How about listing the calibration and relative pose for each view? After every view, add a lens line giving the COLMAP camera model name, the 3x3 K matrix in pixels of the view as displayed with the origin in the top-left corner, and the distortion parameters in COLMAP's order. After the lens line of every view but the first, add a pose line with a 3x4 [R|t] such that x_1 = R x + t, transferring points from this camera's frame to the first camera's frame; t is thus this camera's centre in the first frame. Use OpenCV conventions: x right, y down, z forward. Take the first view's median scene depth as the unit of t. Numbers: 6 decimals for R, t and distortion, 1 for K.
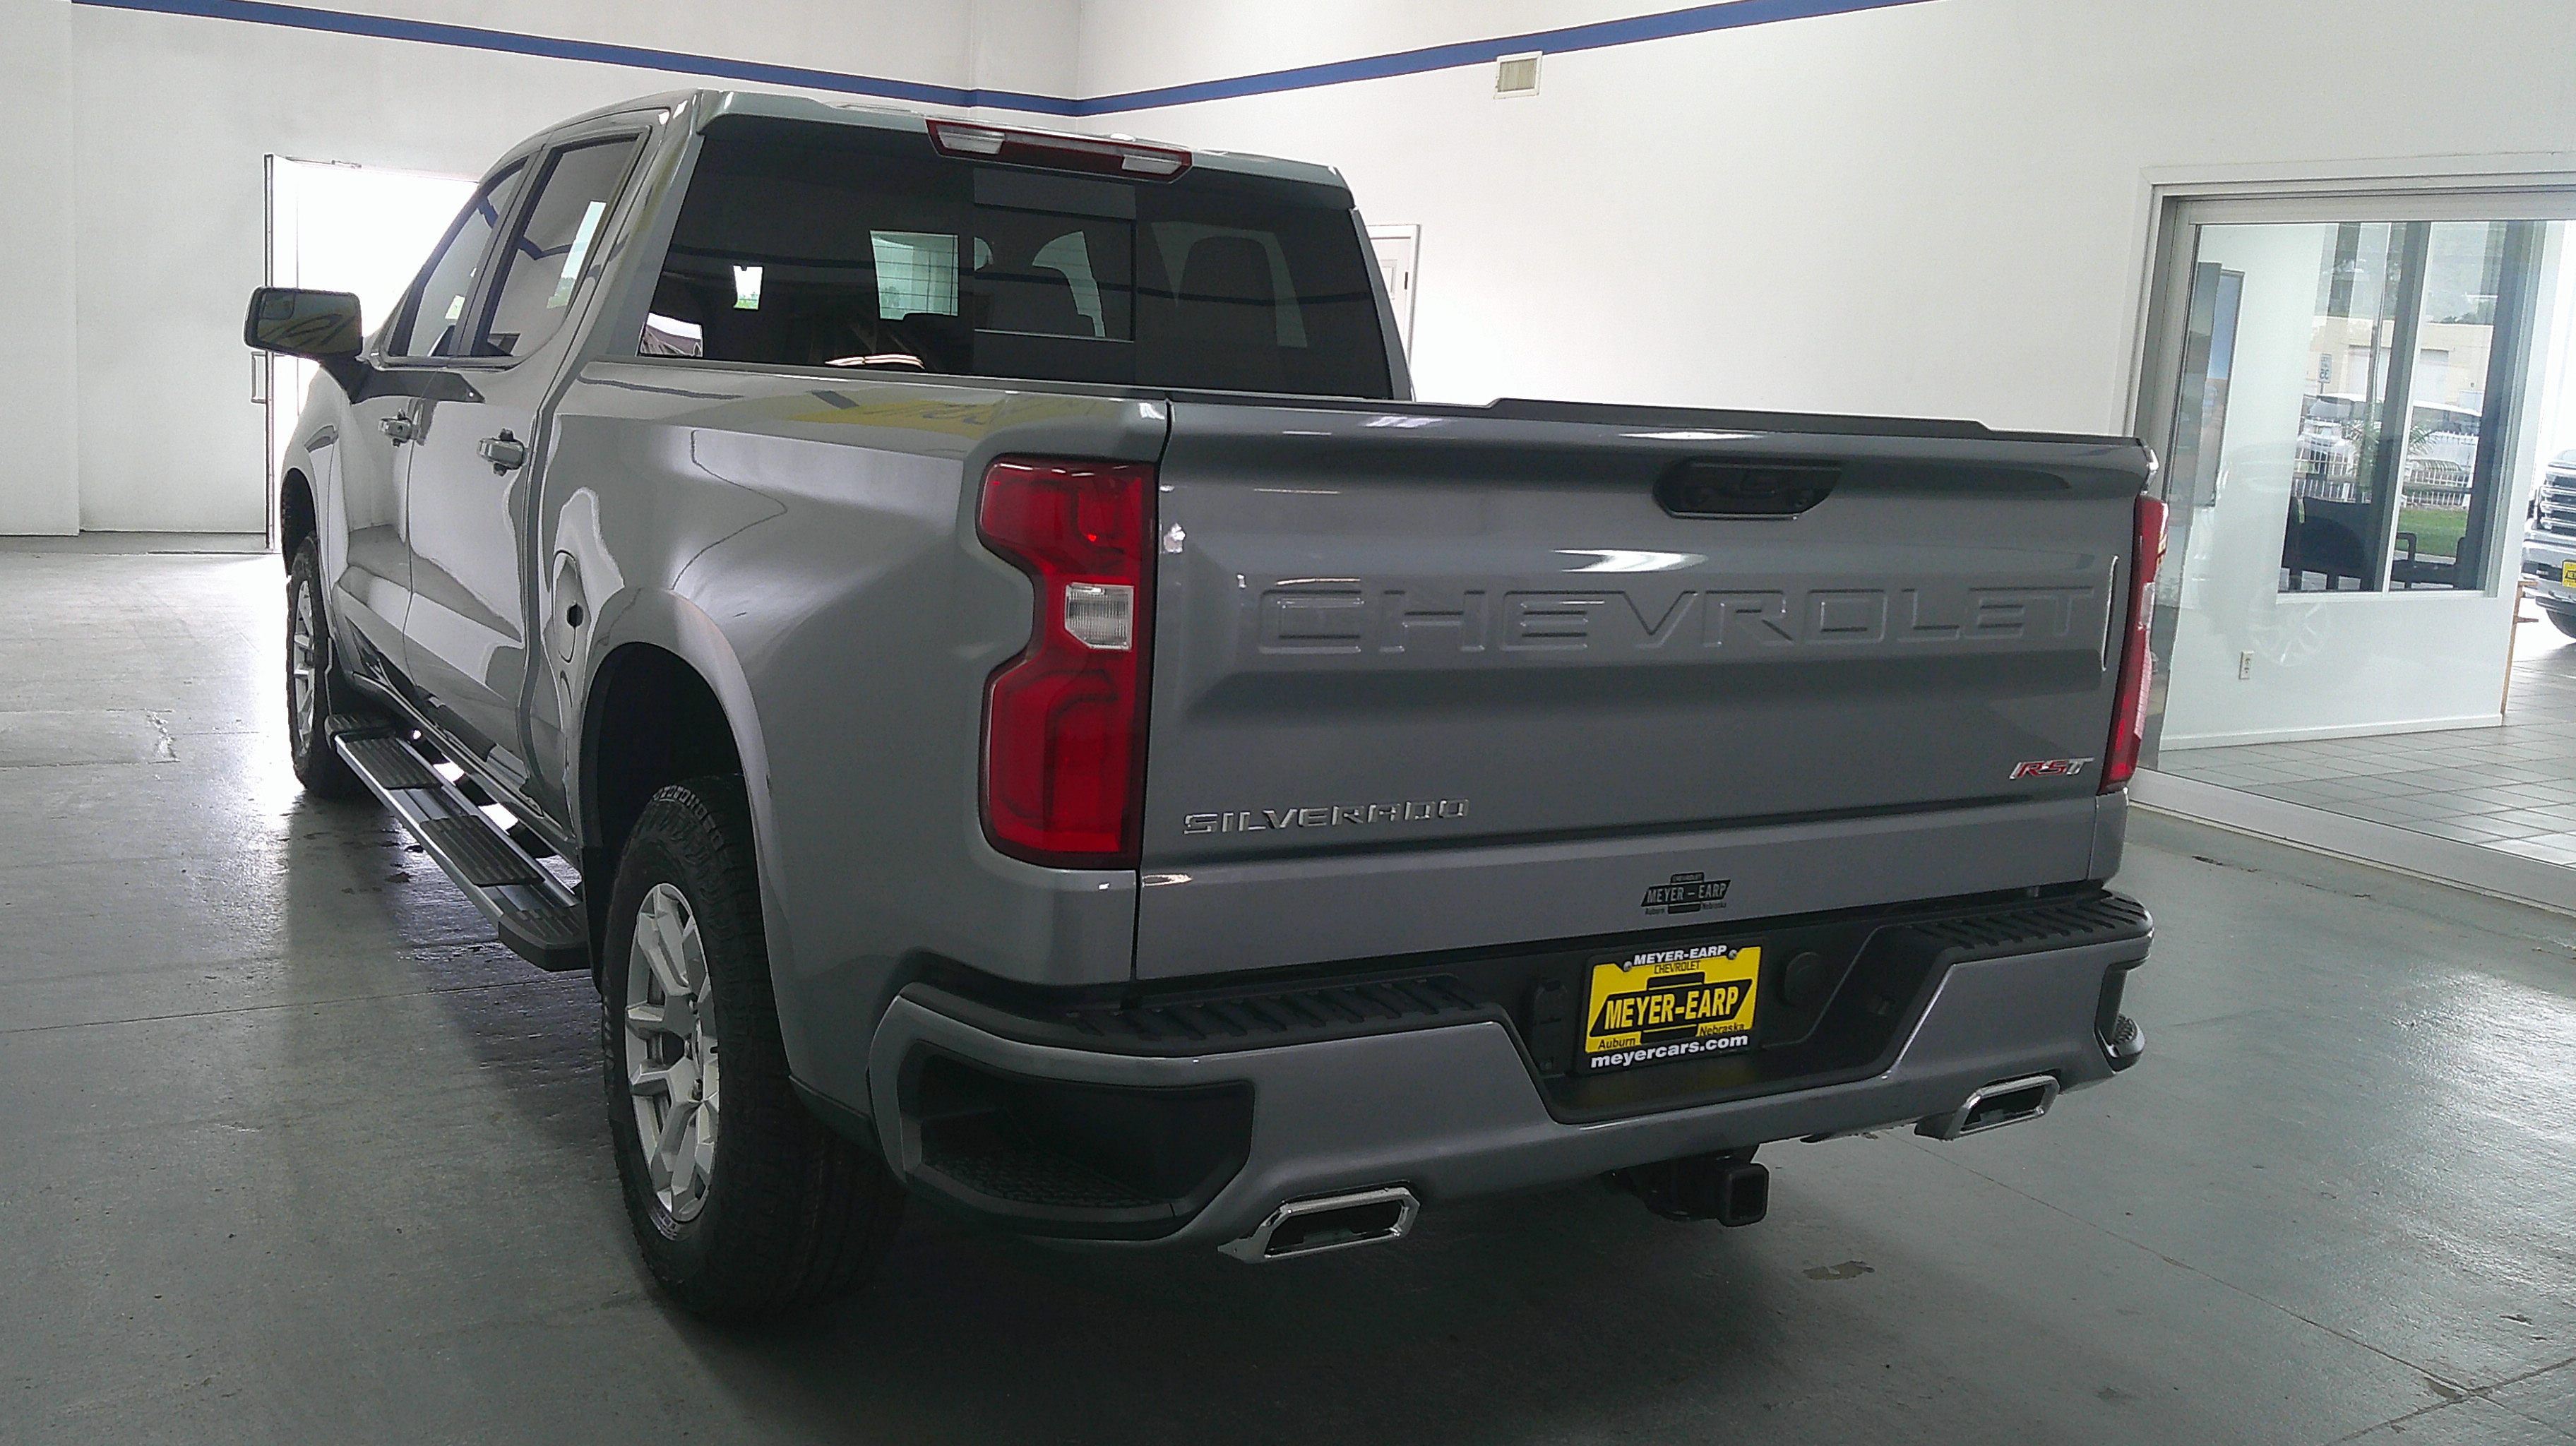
lens RADIAL K [[2164.1, 0, 1290.4], [0, 2164.1, 722.8], [0, 0, 1]] dist [0.058287, -0.078794]
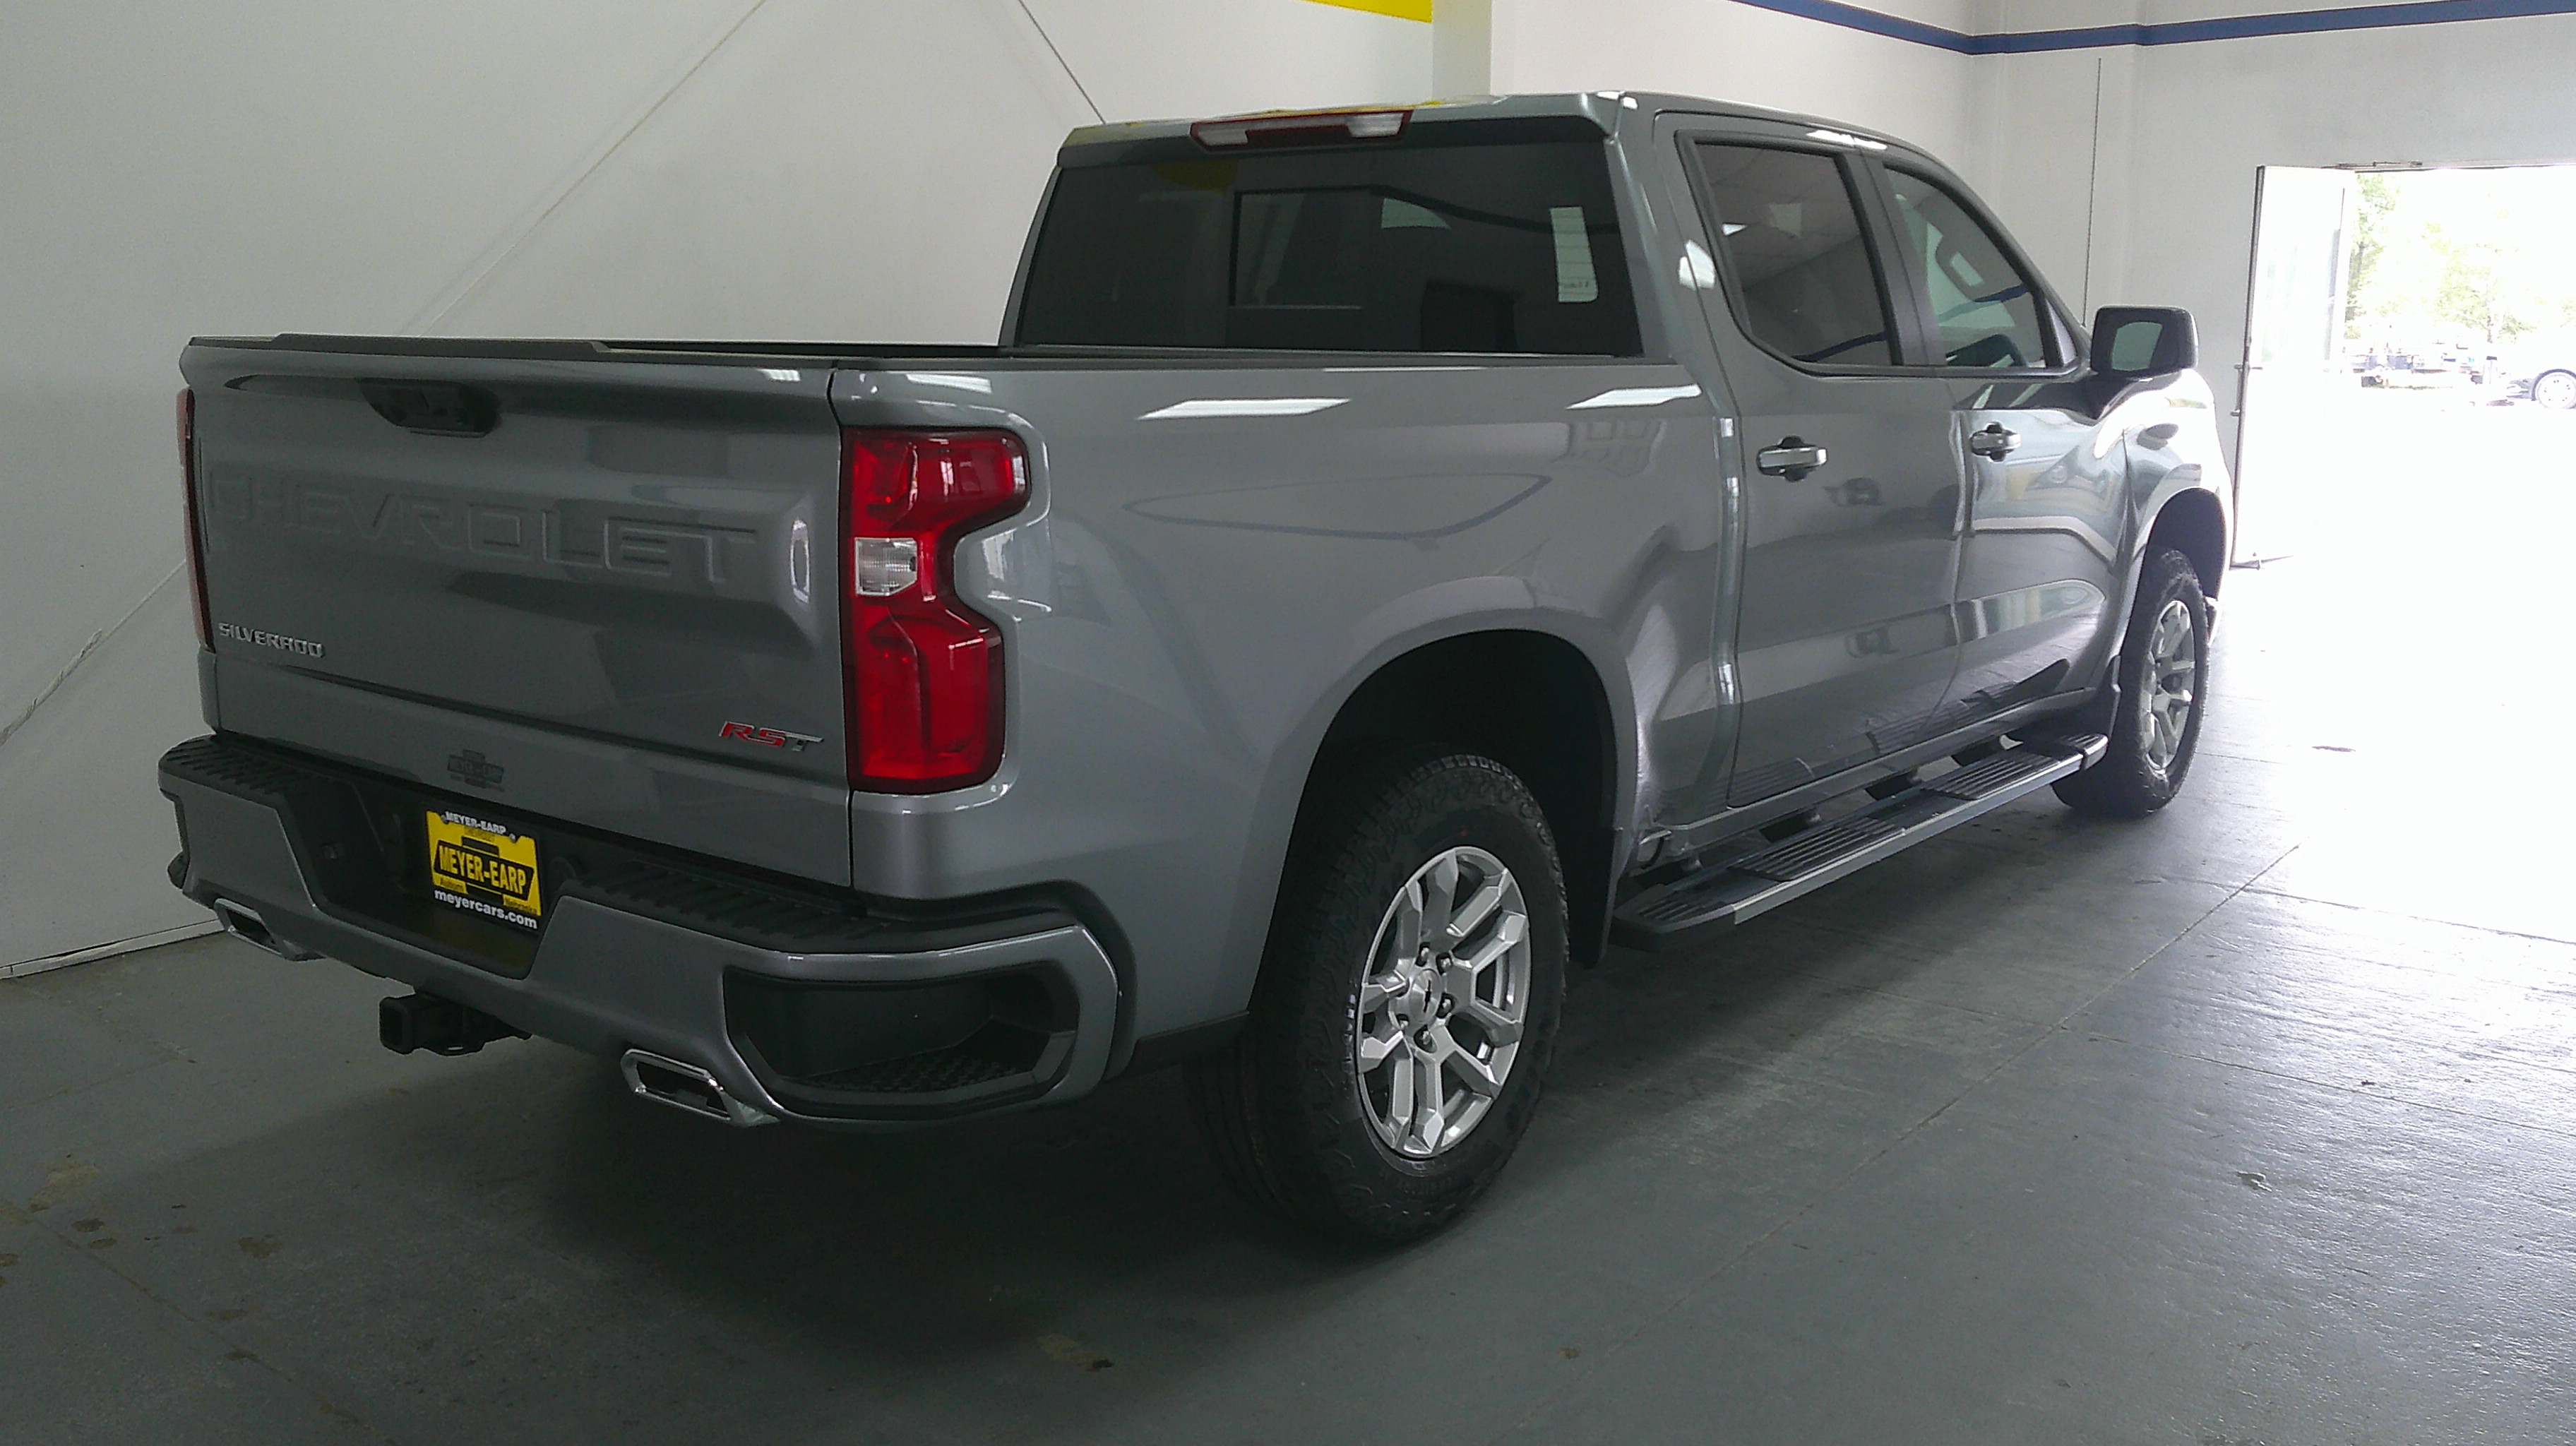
lens RADIAL K [[2164.1, 0, 1284.6], [0, 2164.1, 713.7], [0, 0, 1]] dist [0.058287, -0.078794]
pose [[0.339647, 0.116688, -0.933287, 1.378537], [-0.135759, 0.987965, 0.074118, -0.091011], [0.930704, 0.101528, 0.351401, 0.988026]]
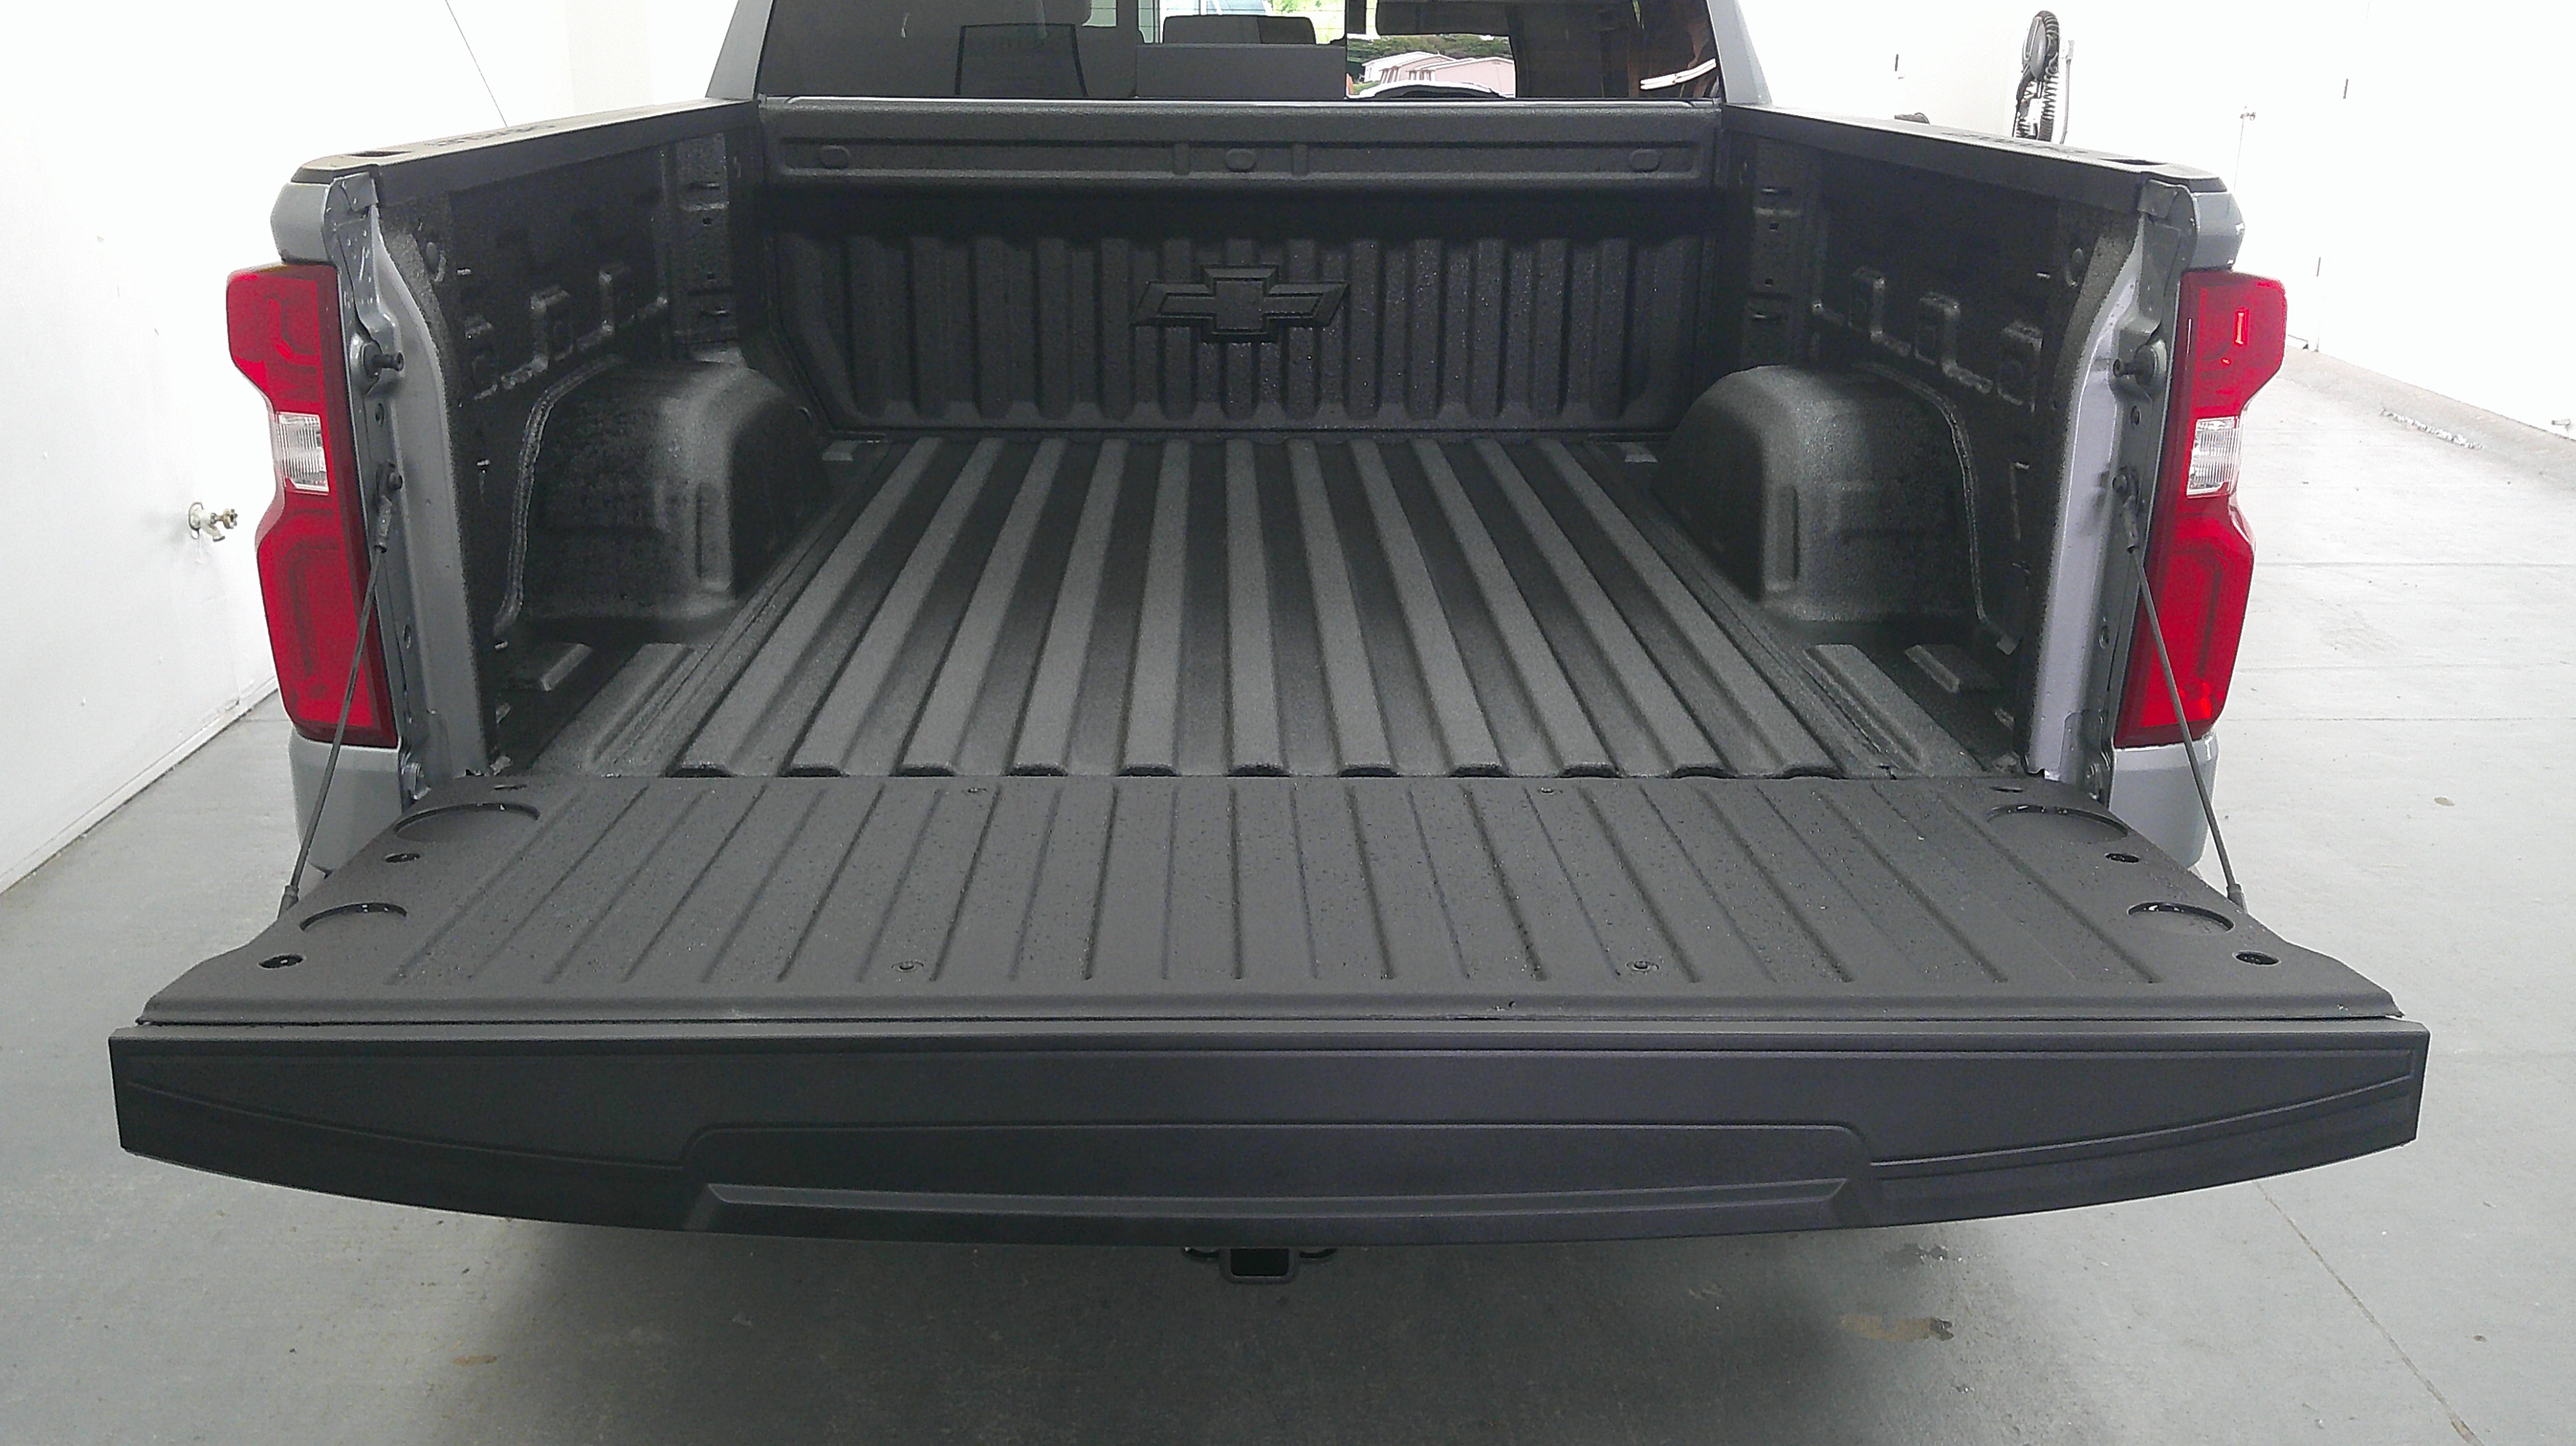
lens RADIAL K [[2164.1, 0, 1270.4], [0, 2164.1, 714.8], [0, 0, 1]] dist [0.058287, -0.078794]
pose [[0.859116, 0.108676, -0.500109, 0.547148], [-0.038337, 0.988114, 0.148864, -0.072438], [0.510343, -0.108718, 0.853071, 0.378841]]
